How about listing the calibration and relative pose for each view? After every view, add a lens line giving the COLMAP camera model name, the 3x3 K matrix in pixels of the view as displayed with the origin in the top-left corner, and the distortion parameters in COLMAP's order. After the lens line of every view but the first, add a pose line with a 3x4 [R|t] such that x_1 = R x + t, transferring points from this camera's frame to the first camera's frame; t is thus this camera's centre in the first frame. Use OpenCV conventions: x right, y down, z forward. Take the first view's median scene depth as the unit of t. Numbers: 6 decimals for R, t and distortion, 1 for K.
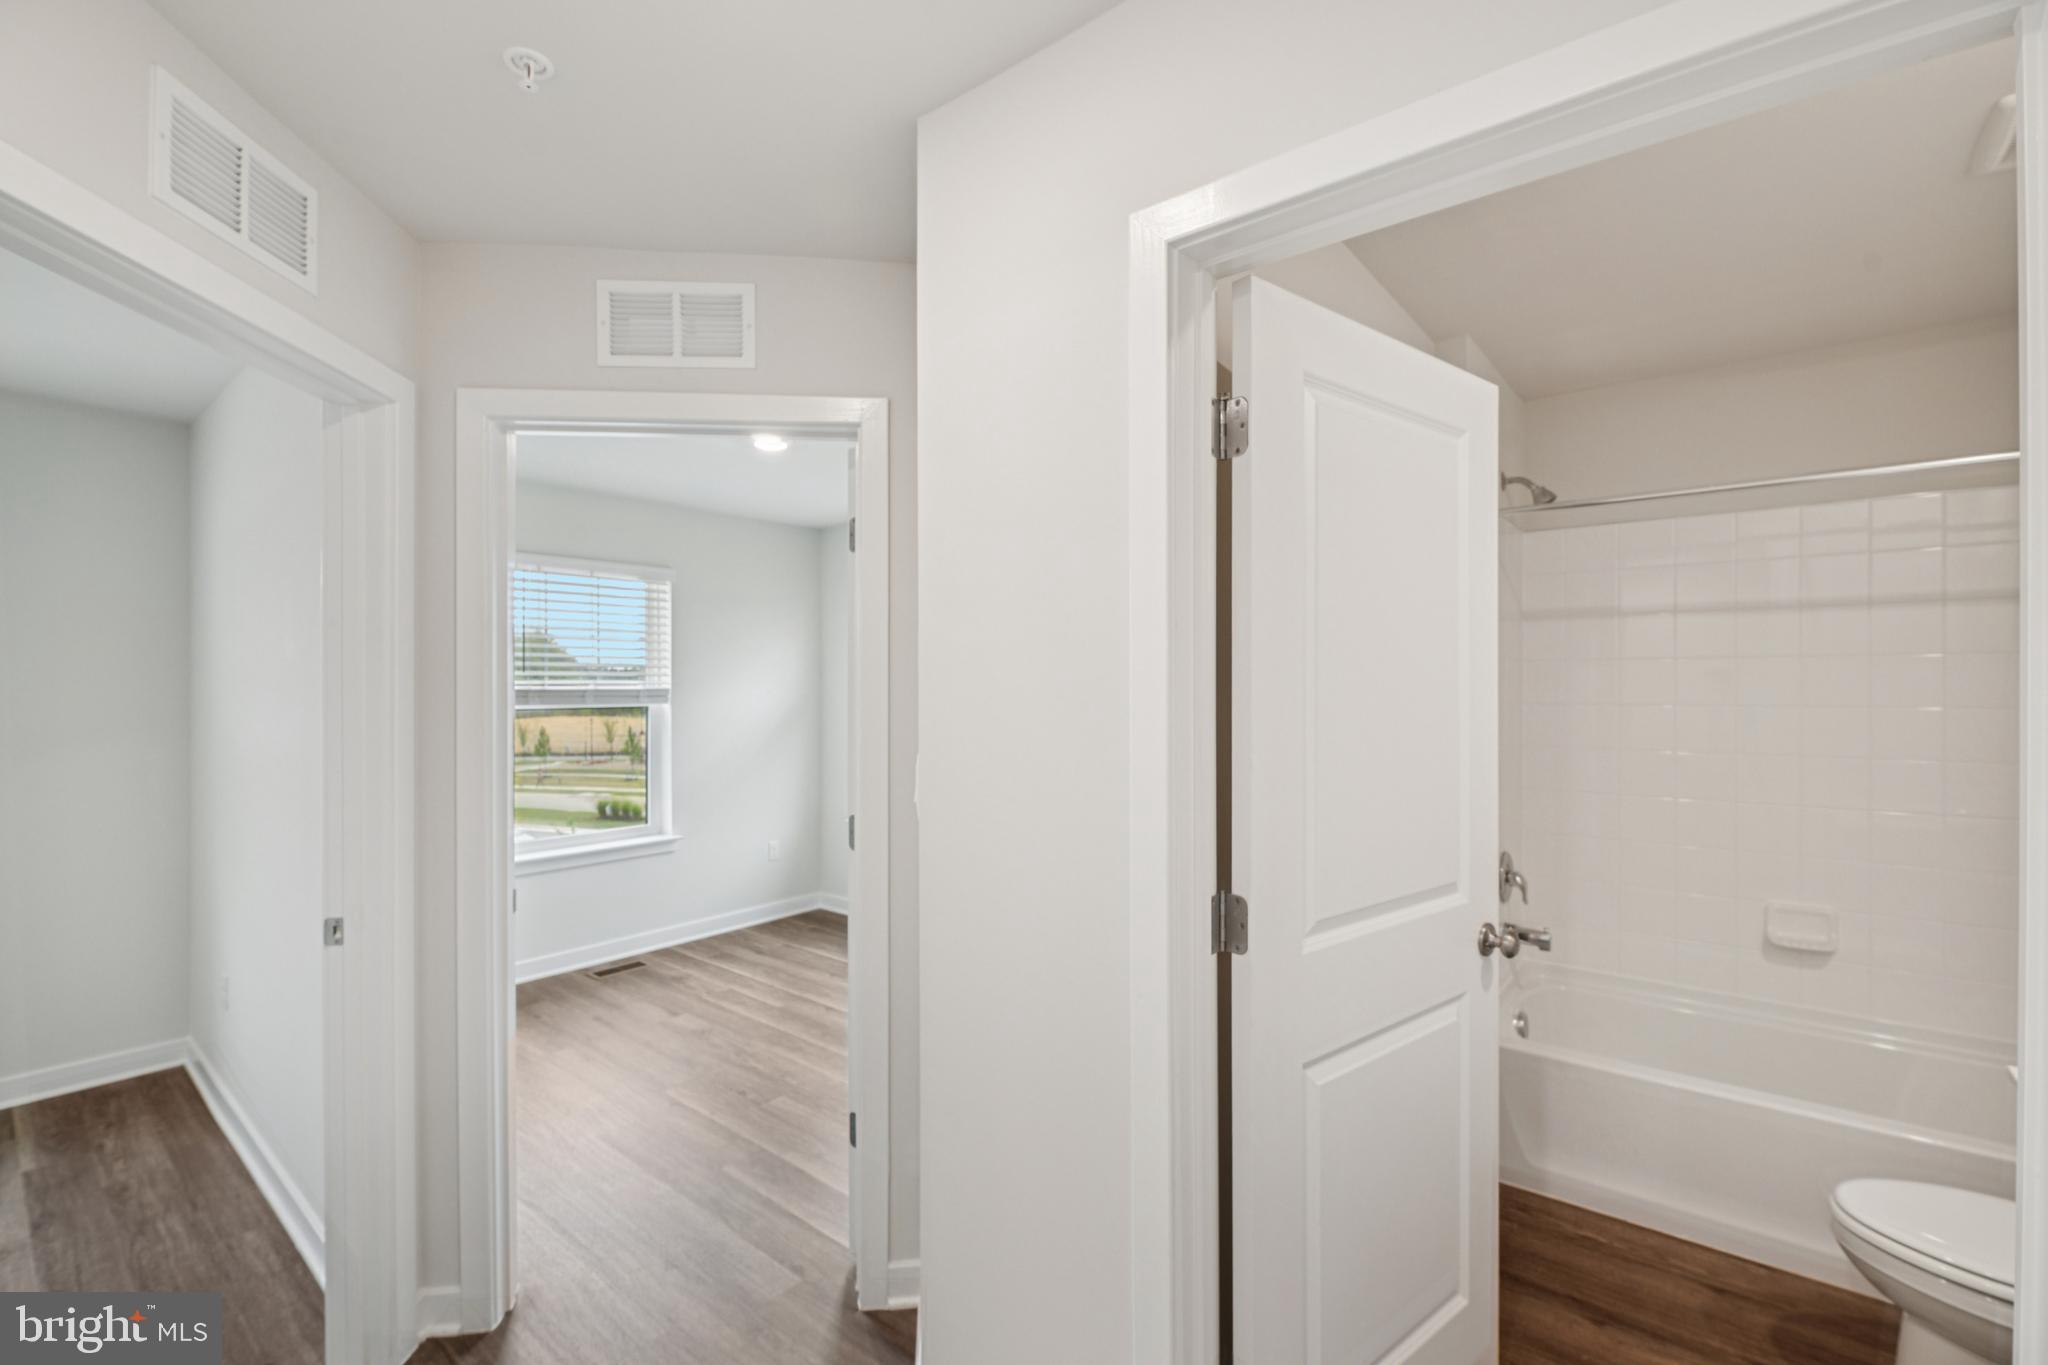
lens RADIAL K [[850.4, 0, 1013.0], [0, 850.4, 674.2], [0, 0, 1]] dist [0.001674, -0.000100]
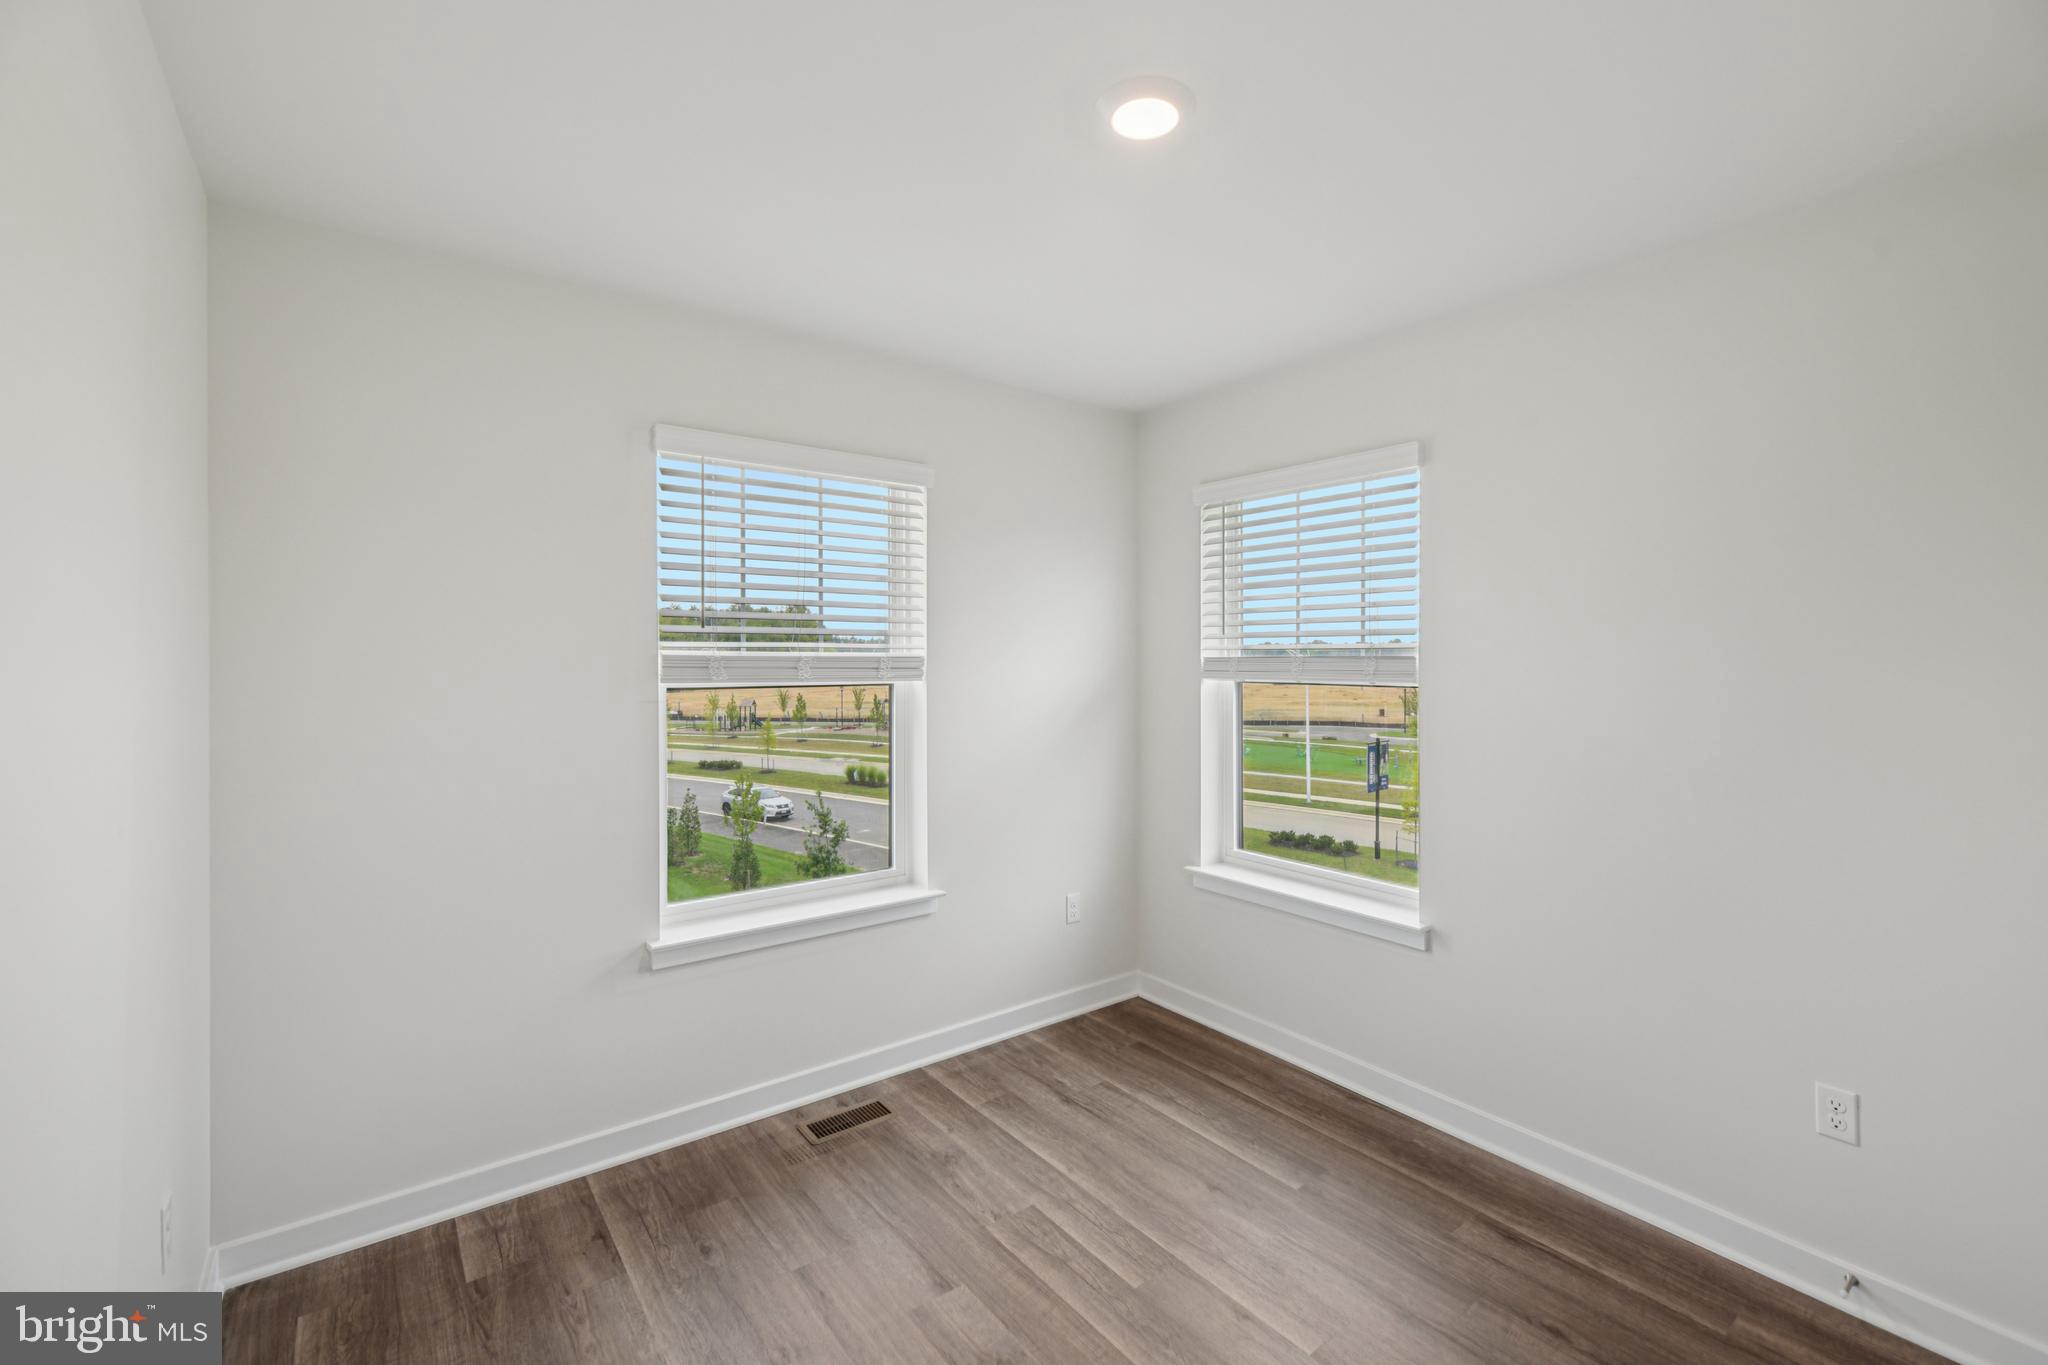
lens RADIAL K [[850.4, 0, 1025.8], [0, 850.4, 674.3], [0, 0, 1]] dist [0.001674, -0.000100]
pose [[0.969220, 0.012427, -0.245881, -0.174731], [-0.004532, 0.999457, 0.032646, 0.009141], [0.246153, -0.030527, 0.968750, 0.405027]]
